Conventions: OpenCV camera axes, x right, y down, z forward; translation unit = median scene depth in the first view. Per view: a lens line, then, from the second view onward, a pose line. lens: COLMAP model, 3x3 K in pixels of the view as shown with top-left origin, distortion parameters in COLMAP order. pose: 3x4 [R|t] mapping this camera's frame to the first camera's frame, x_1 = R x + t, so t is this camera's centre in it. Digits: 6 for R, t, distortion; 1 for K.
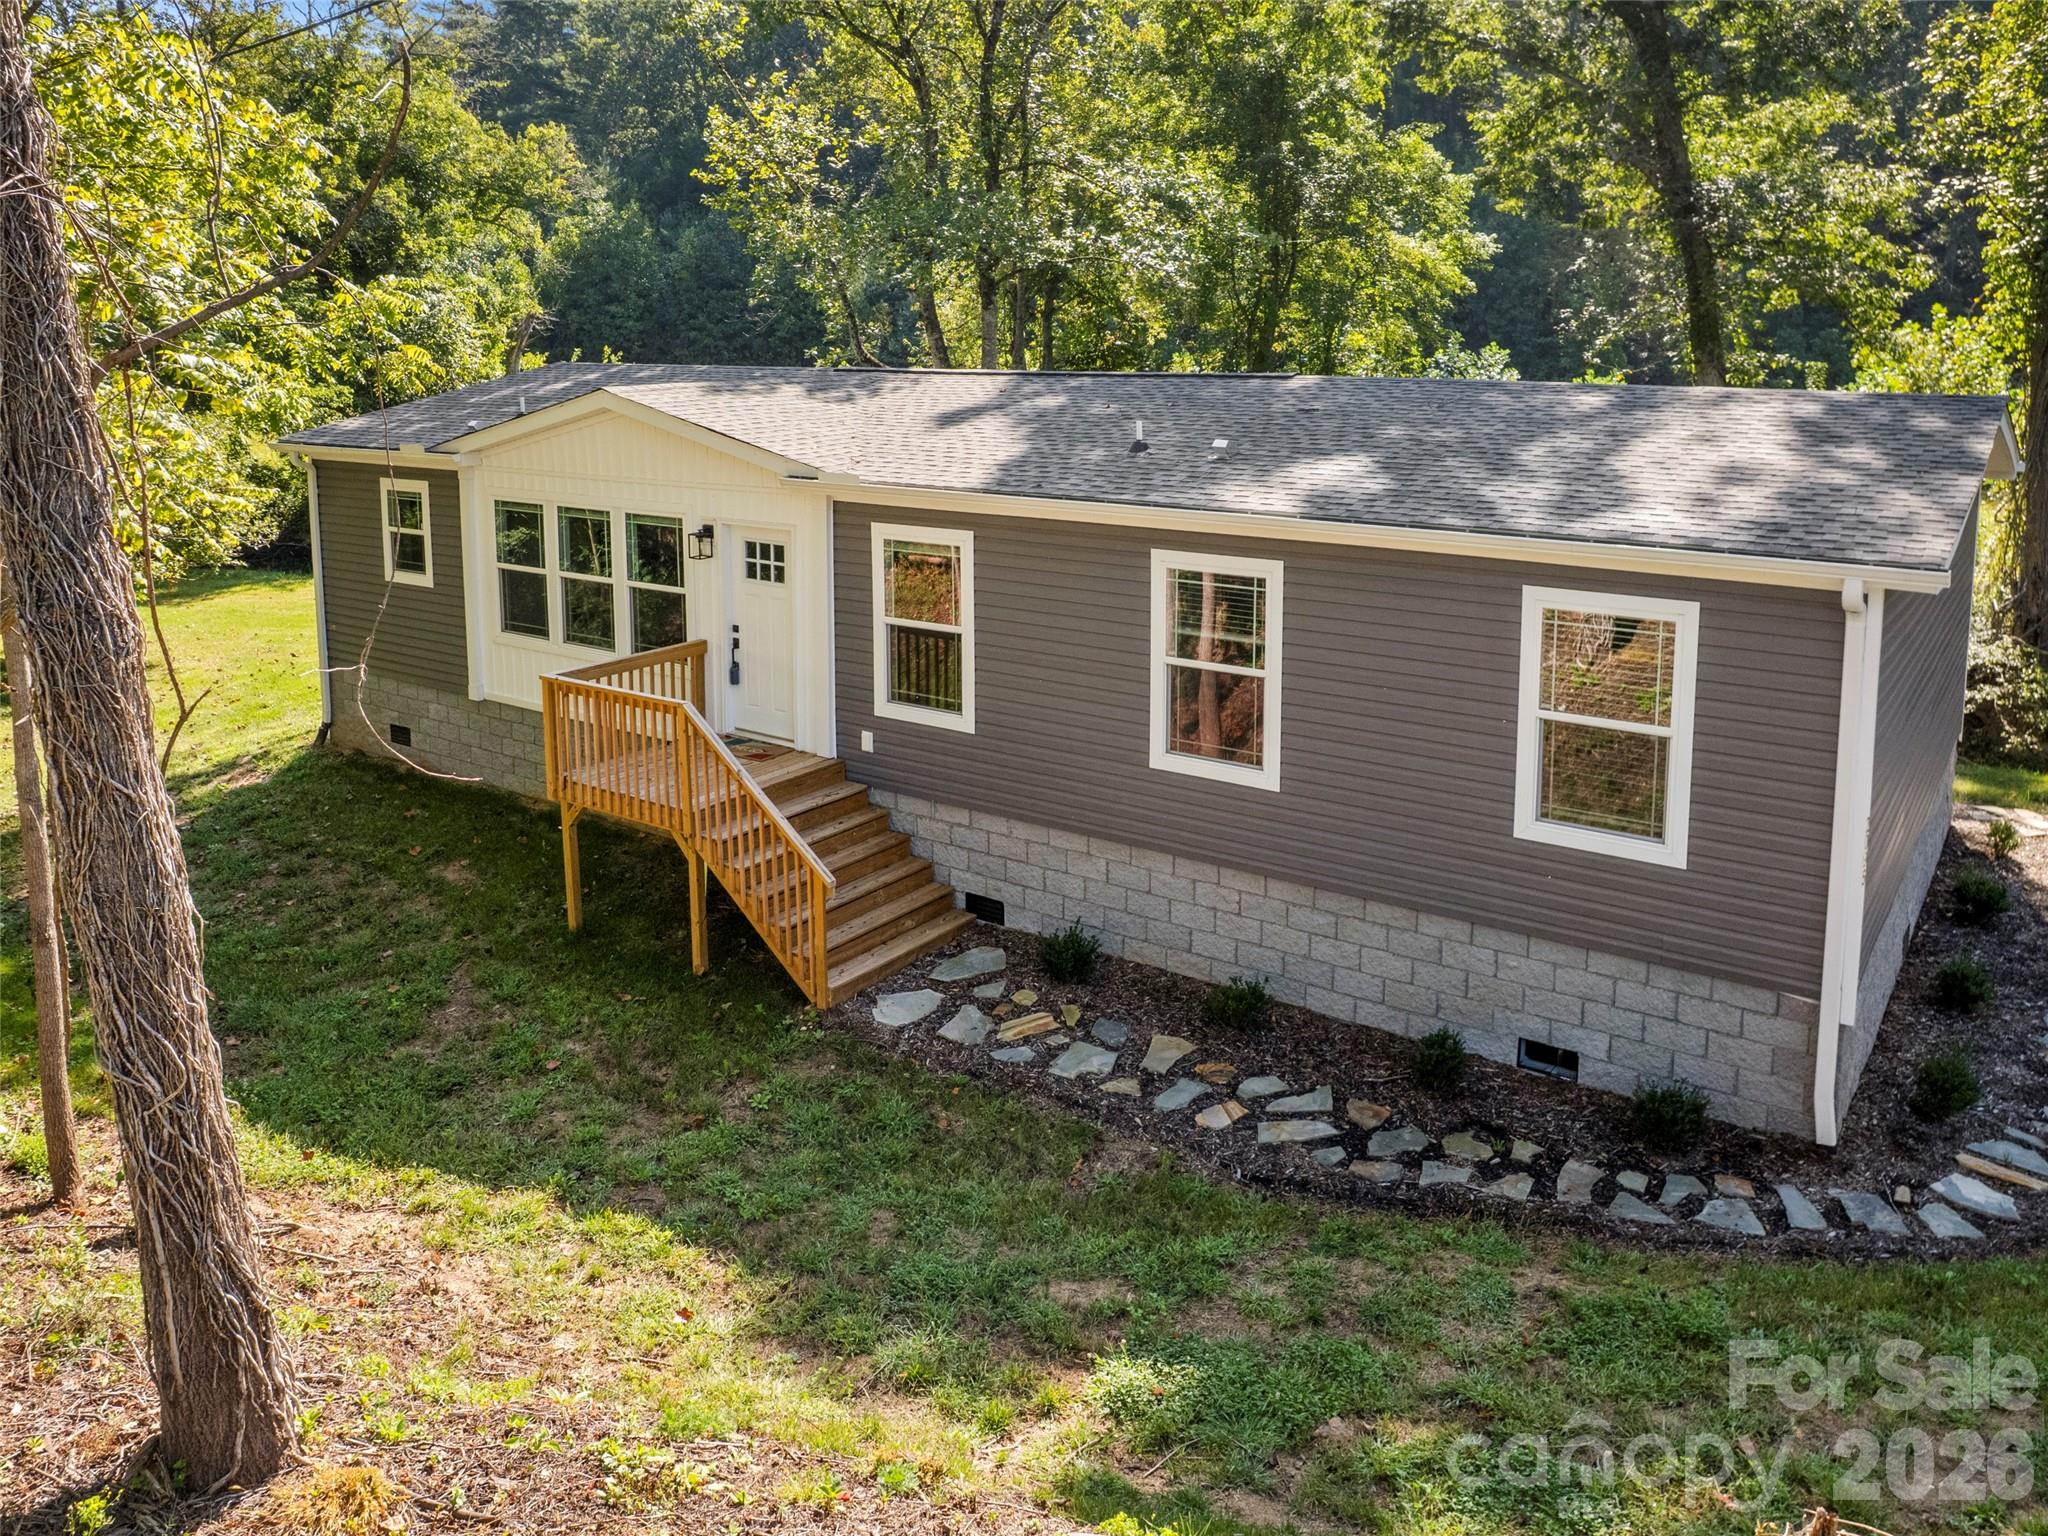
lens RADIAL K [[1528.7, 0, 1095.6], [0, 1528.7, 549.4], [0, 0, 1]] dist [-0.052686, 0.035259]
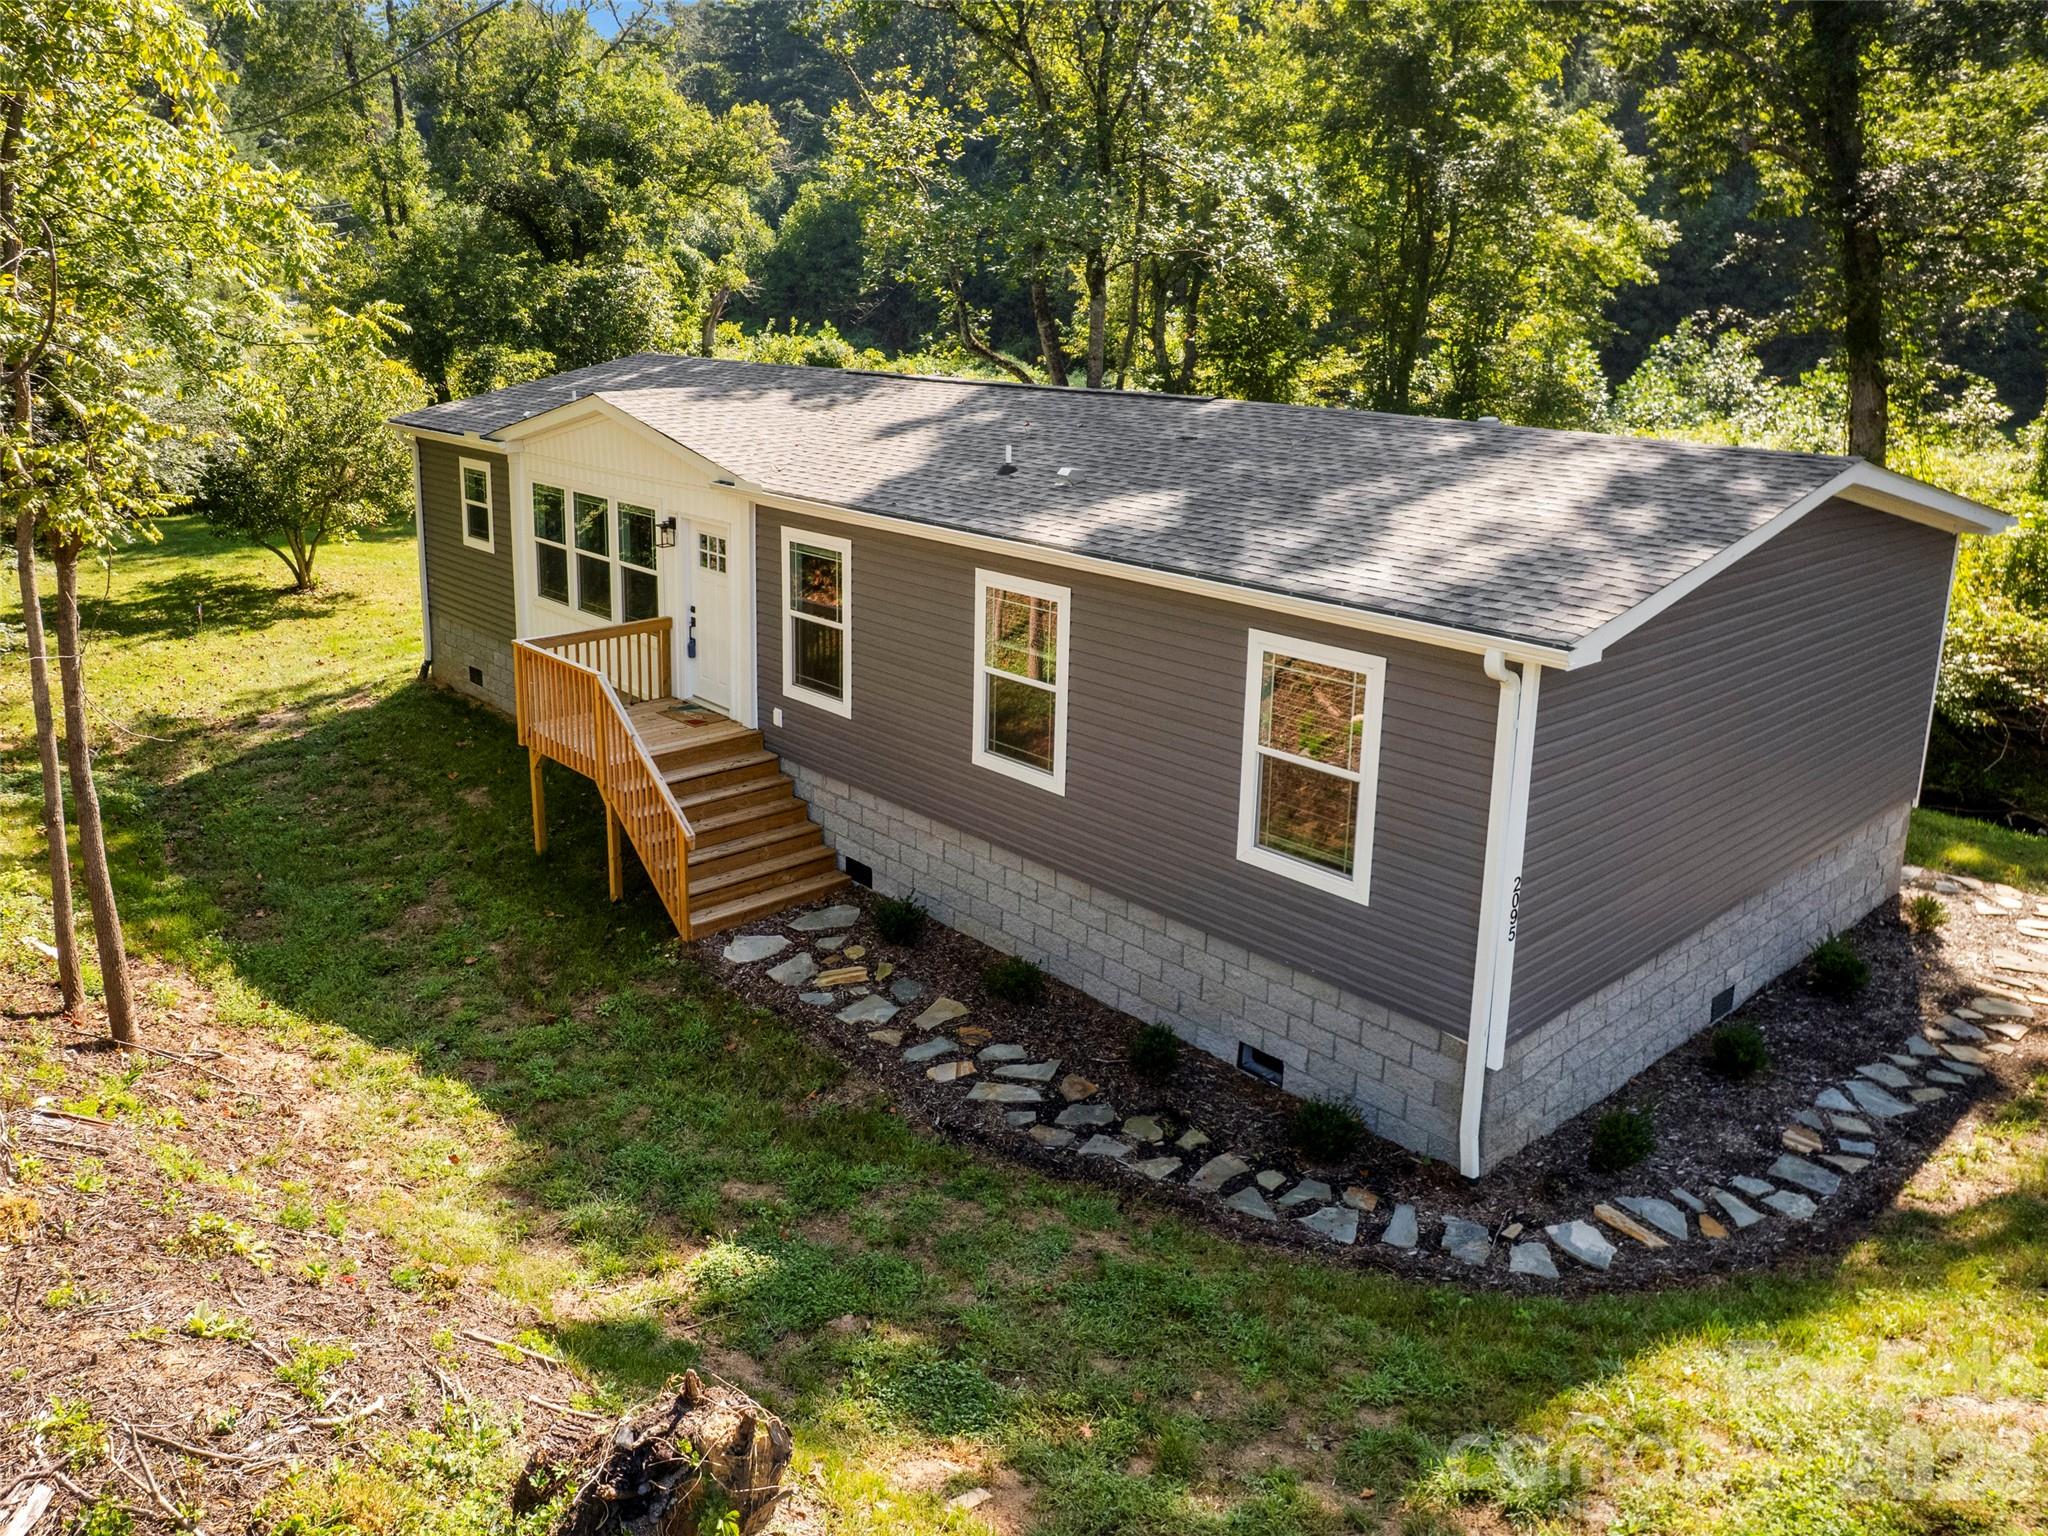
lens RADIAL K [[1528.6, 0, 985.7], [0, 1528.6, 633.9], [0, 0, 1]] dist [-0.048894, 0.042789]
pose [[0.969168, 0.068766, -0.236609, 0.307235], [-0.049367, 0.994988, 0.086964, -0.049257], [0.241403, -0.072602, 0.967705, -0.071046]]
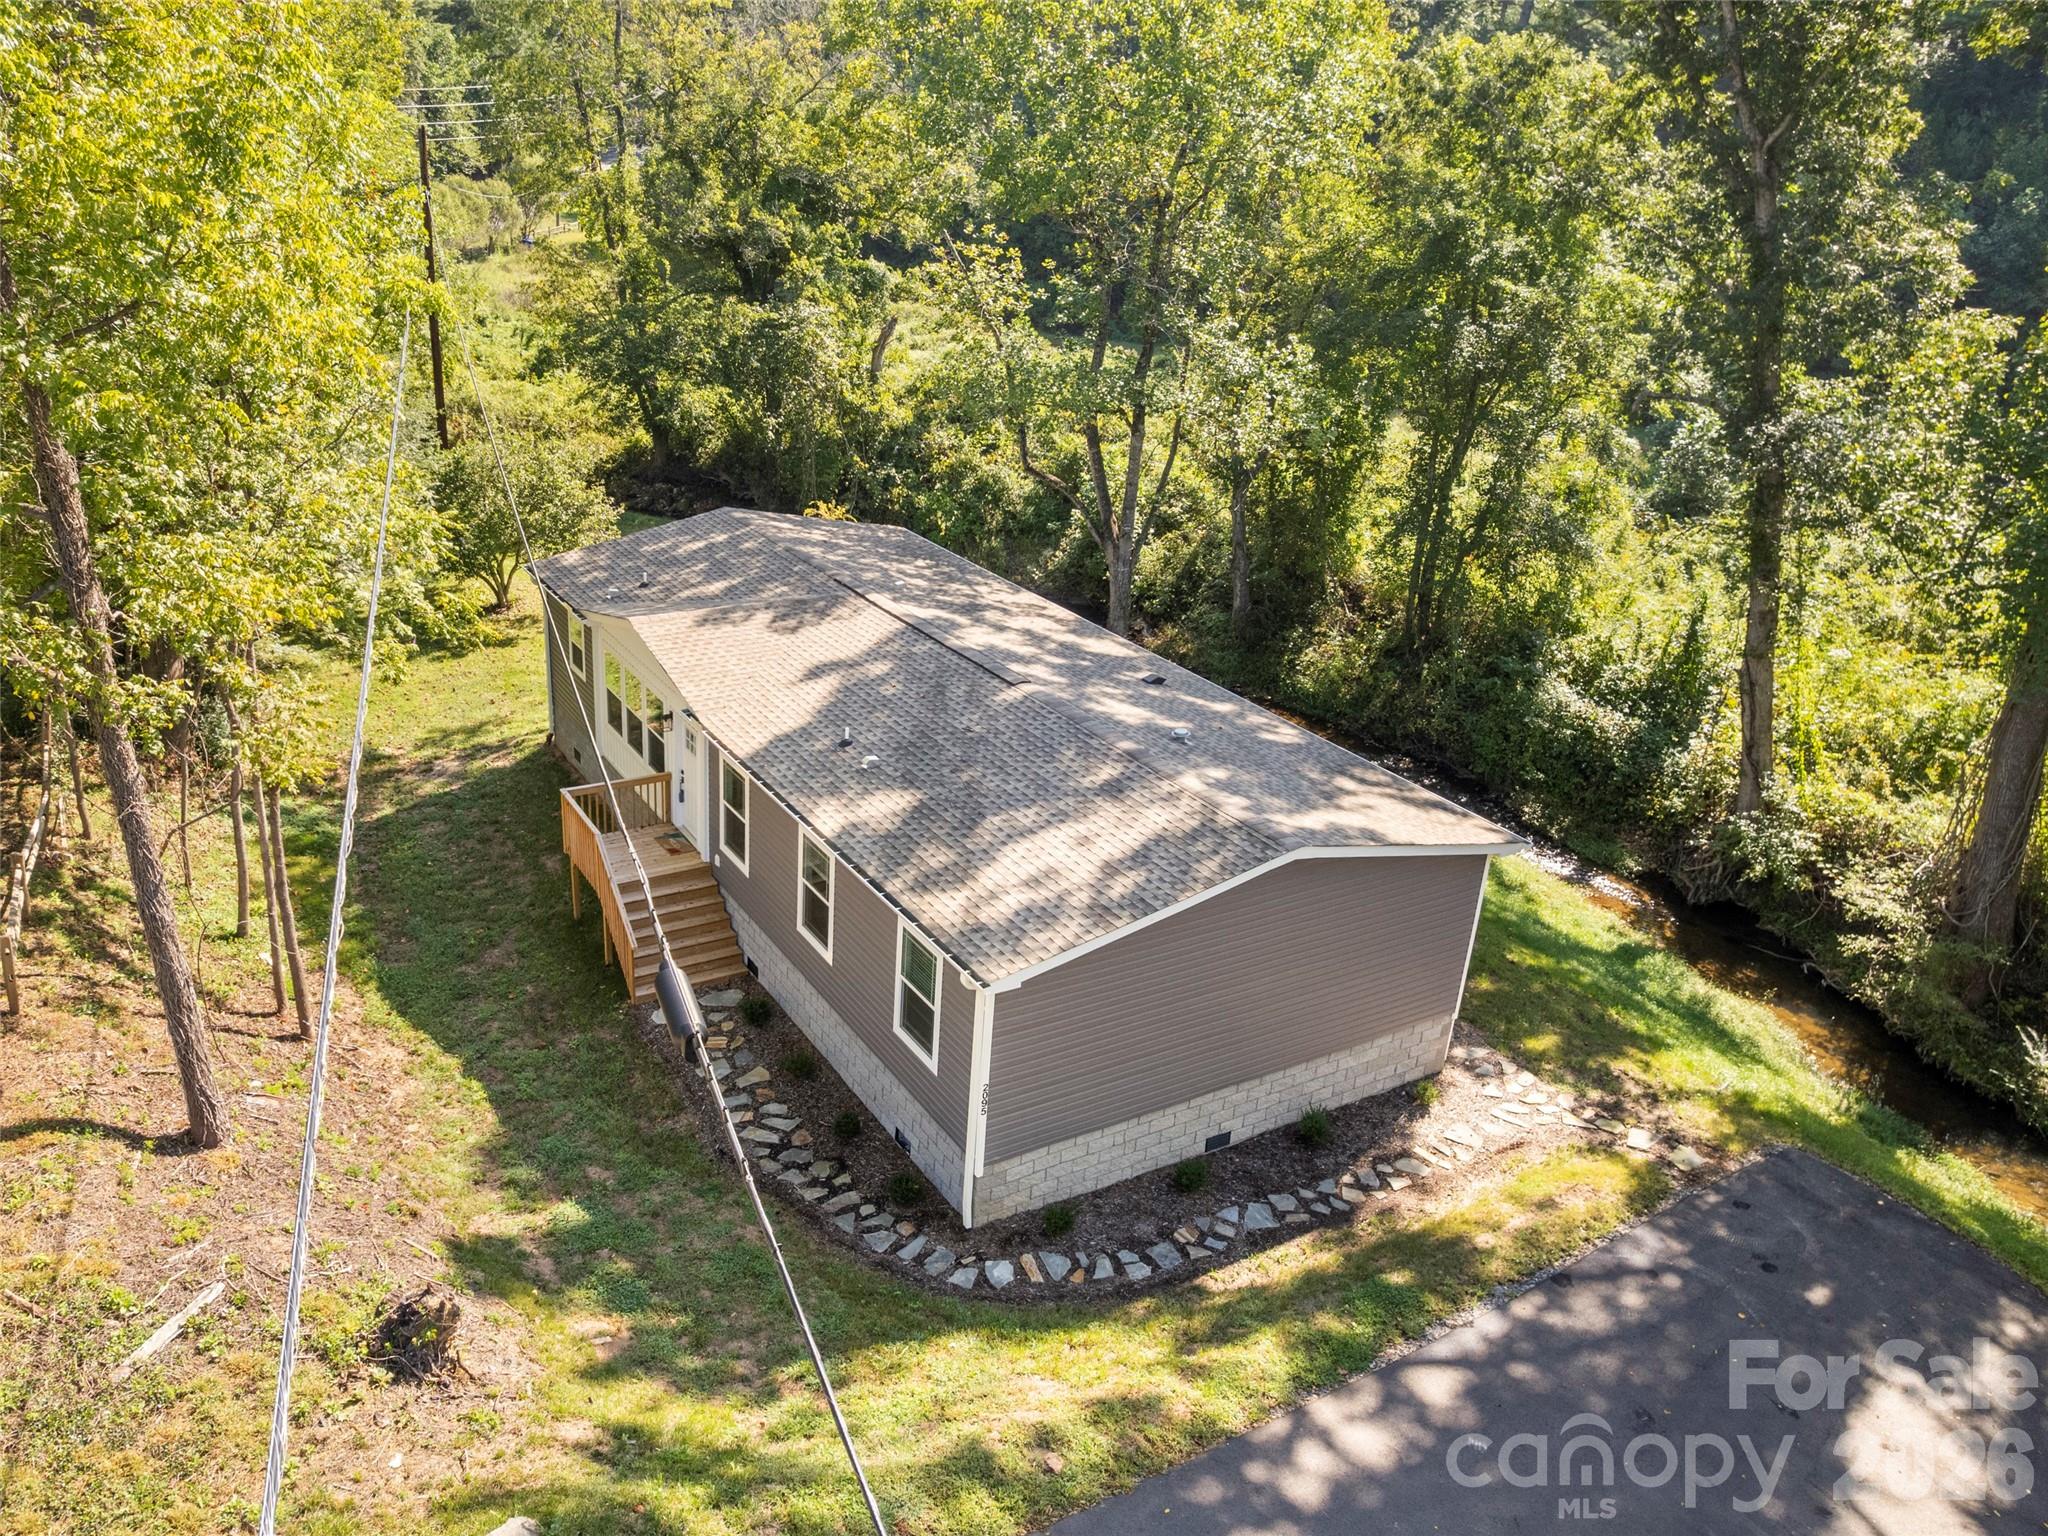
lens RADIAL K [[1546.0, 0, 1024.0], [0, 1546.0, 768.0], [0, 0, 1]] dist [-0.008956, -0.001662]
pose [[0.910511, 0.216873, -0.352046, 0.908866], [-0.126625, 0.956753, 0.261898, -0.570972], [0.393619, -0.193883, 0.898595, -0.530574]]
